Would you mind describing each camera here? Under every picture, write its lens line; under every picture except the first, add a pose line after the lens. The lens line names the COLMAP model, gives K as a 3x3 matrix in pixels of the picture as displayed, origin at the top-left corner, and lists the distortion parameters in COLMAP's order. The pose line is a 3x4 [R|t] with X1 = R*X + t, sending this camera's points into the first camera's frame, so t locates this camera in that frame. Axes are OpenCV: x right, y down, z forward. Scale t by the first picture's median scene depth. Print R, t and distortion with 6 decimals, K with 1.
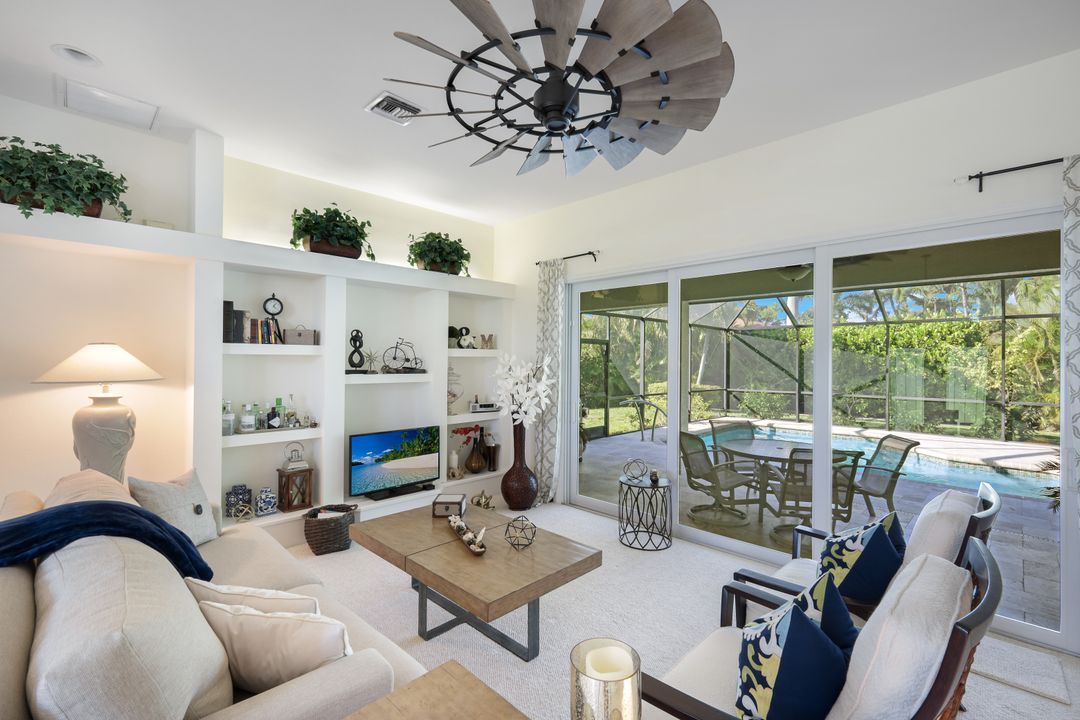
lens RADIAL K [[473.9, 0, 532.2], [0, 473.9, 358.5], [0, 0, 1]] dist [0.003858, 0.000815]
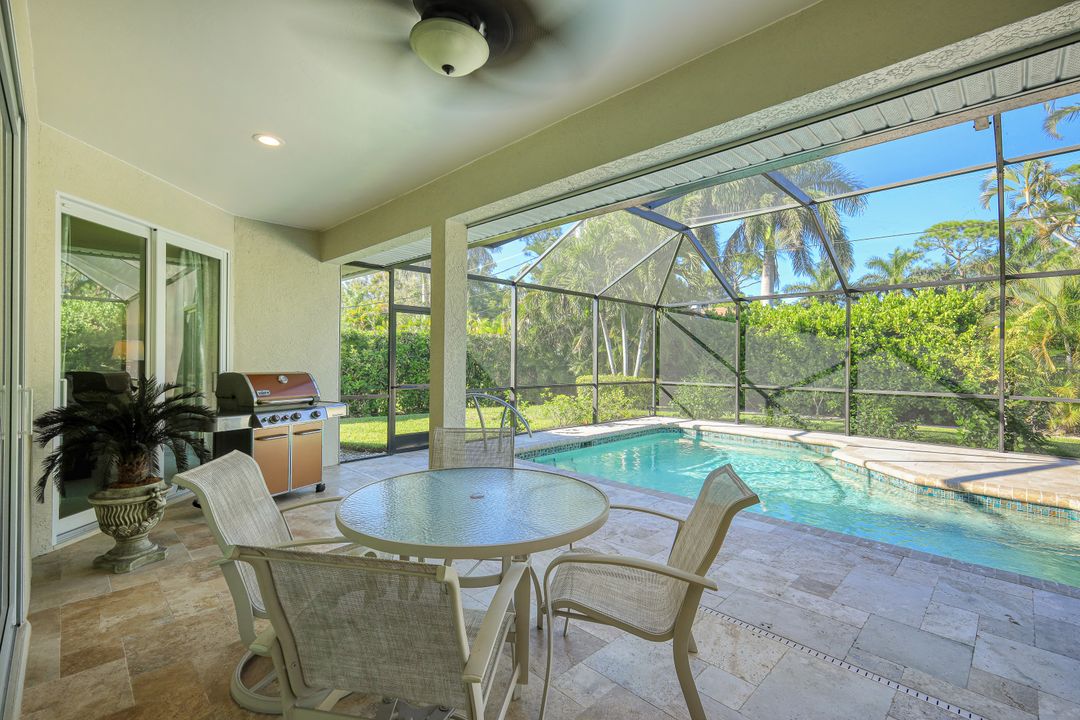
lens RADIAL K [[473.9, 0, 532.6], [0, 473.9, 359.4], [0, 0, 1]] dist [0.003858, 0.000815]
pose [[0.999999, 0.000384, -0.001367, 0.566716], [-0.000374, 0.999971, 0.007556, 0.059850], [0.001370, -0.007555, 0.999971, 0.564342]]
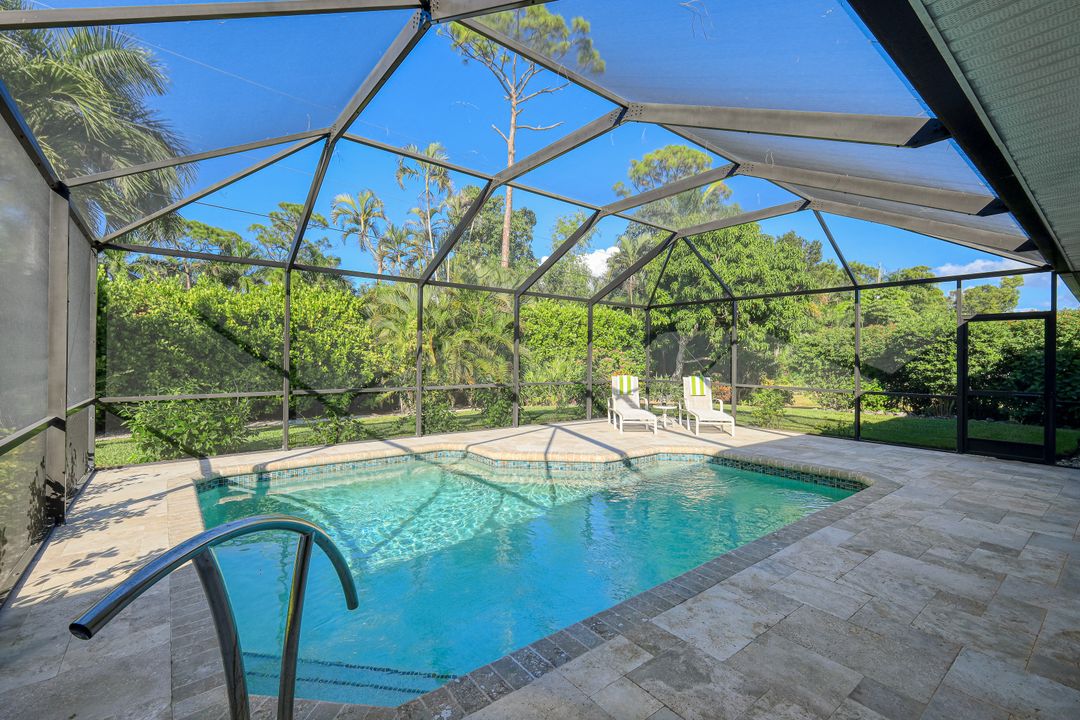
lens RADIAL K [[473.9, 0, 541.5], [0, 473.9, 358.5], [0, 0, 1]] dist [0.003858, 0.000815]
pose [[0.105819, -0.005506, 0.994370, 0.170661], [-0.011961, 0.999905, 0.006809, 0.069748], [-0.994313, -0.012614, 0.105743, 1.693925]]
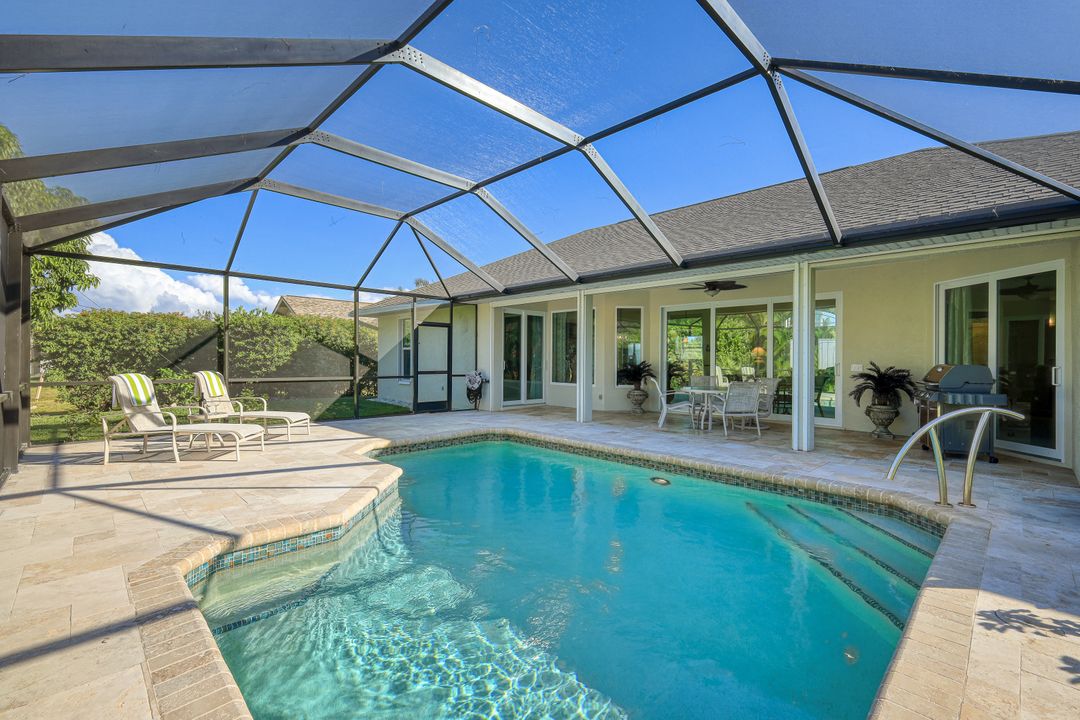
lens RADIAL K [[473.9, 0, 542.9], [0, 473.9, 360.0], [0, 0, 1]] dist [0.003858, 0.000815]
pose [[-0.999867, -0.016244, -0.001277, 1.153202], [-0.016245, 0.999868, 0.000376, 0.097525], [0.001271, 0.000396, -0.999999, 2.695155]]
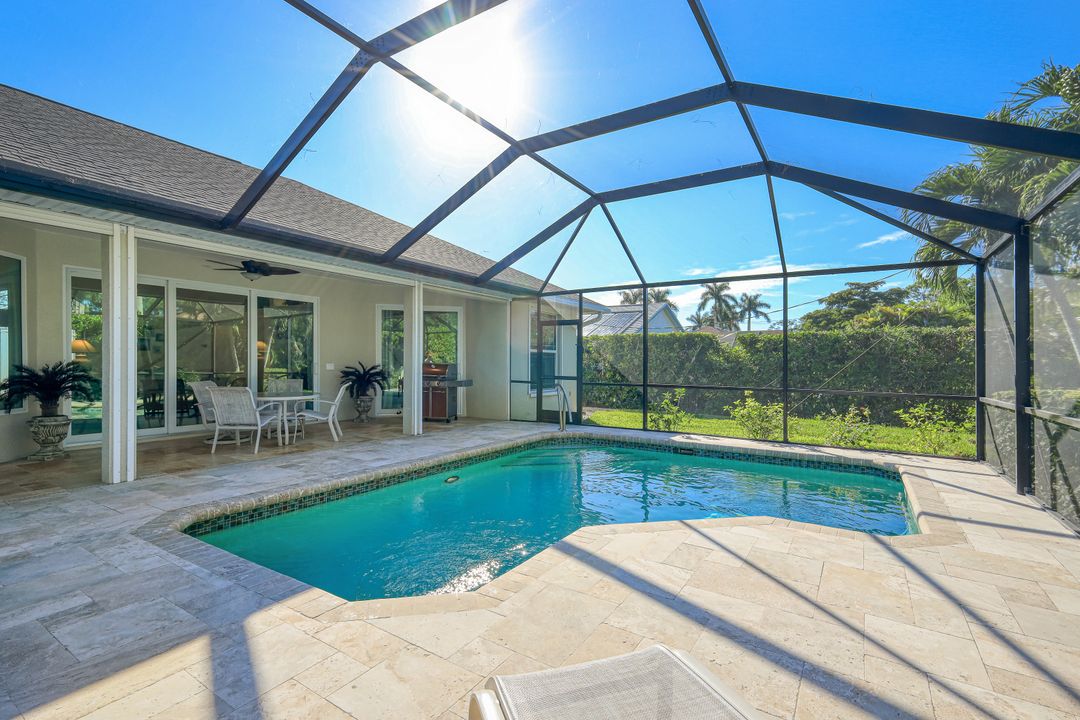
lens RADIAL K [[494.7, 0, 546.8], [0, 494.7, 361.4], [0, 0, 1]] dist [0.003691, -0.000189]
pose [[0.225143, -0.010817, -0.974266, 2.138327], [-0.000746, 0.999936, -0.011274, 0.107508], [0.974325, 0.003265, 0.225120, 1.458752]]
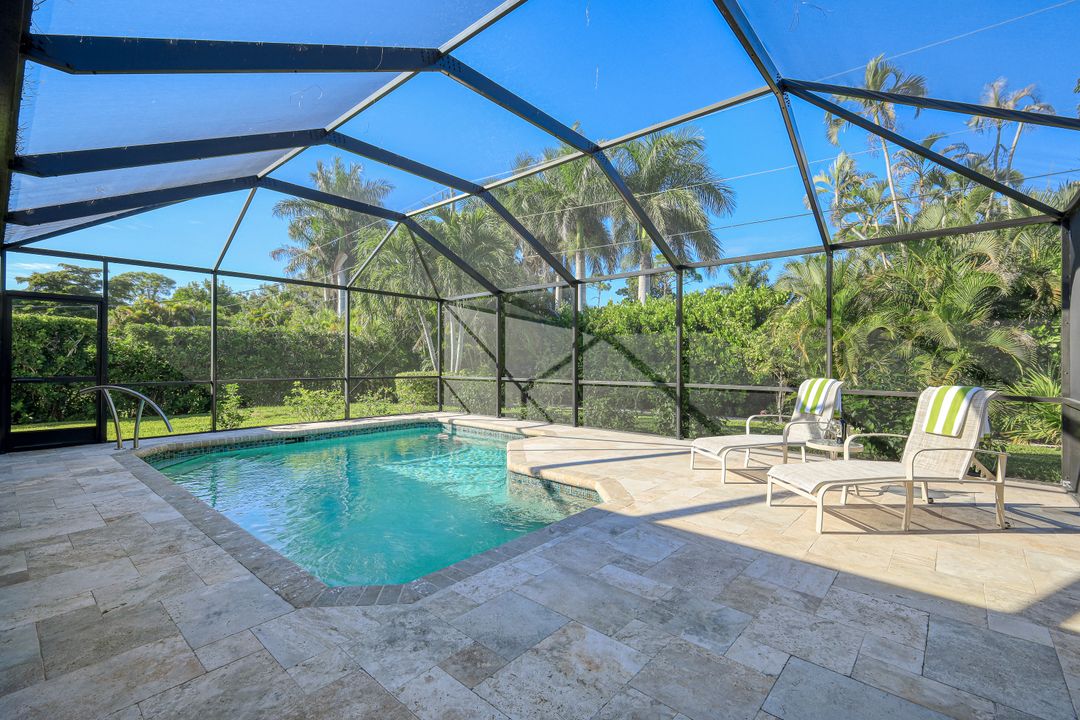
lens RADIAL K [[473.9, 0, 533.3], [0, 473.9, 370.4], [0, 0, 1]] dist [0.003858, 0.000815]
pose [[0.997704, -0.006632, 0.067399, 1.428714], [0.004858, 0.999638, 0.026444, 0.098824], [-0.067550, -0.026056, 0.997376, 0.589317]]
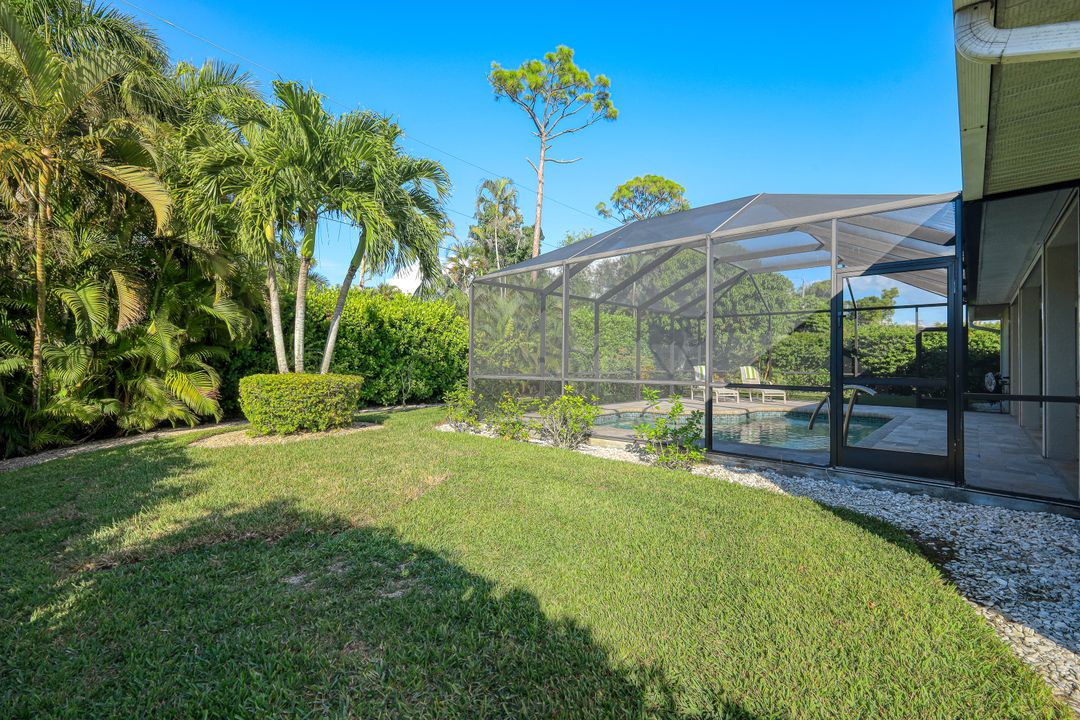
lens RADIAL K [[473.9, 0, 542.8], [0, 473.9, 360.7], [0, 0, 1]] dist [0.003858, 0.000815]
pose [[-0.050638, -0.008308, 0.998683, -0.620022], [-0.011585, 0.999903, 0.007730, 0.107330], [-0.998650, -0.011179, -0.050729, 2.640572]]
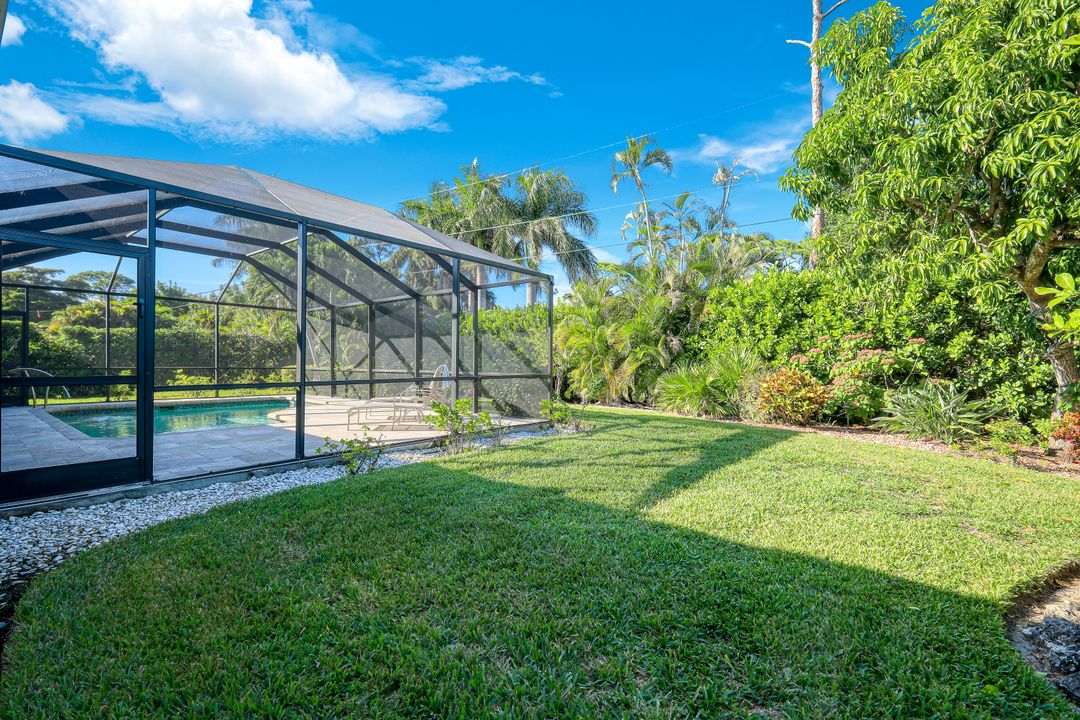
lens RADIAL K [[473.9, 0, 539.4], [0, 473.9, 361.6], [0, 0, 1]] dist [0.003858, 0.000815]
pose [[0.993151, 0.000633, 0.116832, 2.277512], [-0.001308, 0.999983, 0.005695, 0.126157], [-0.116826, -0.005809, 0.993135, -0.307297]]
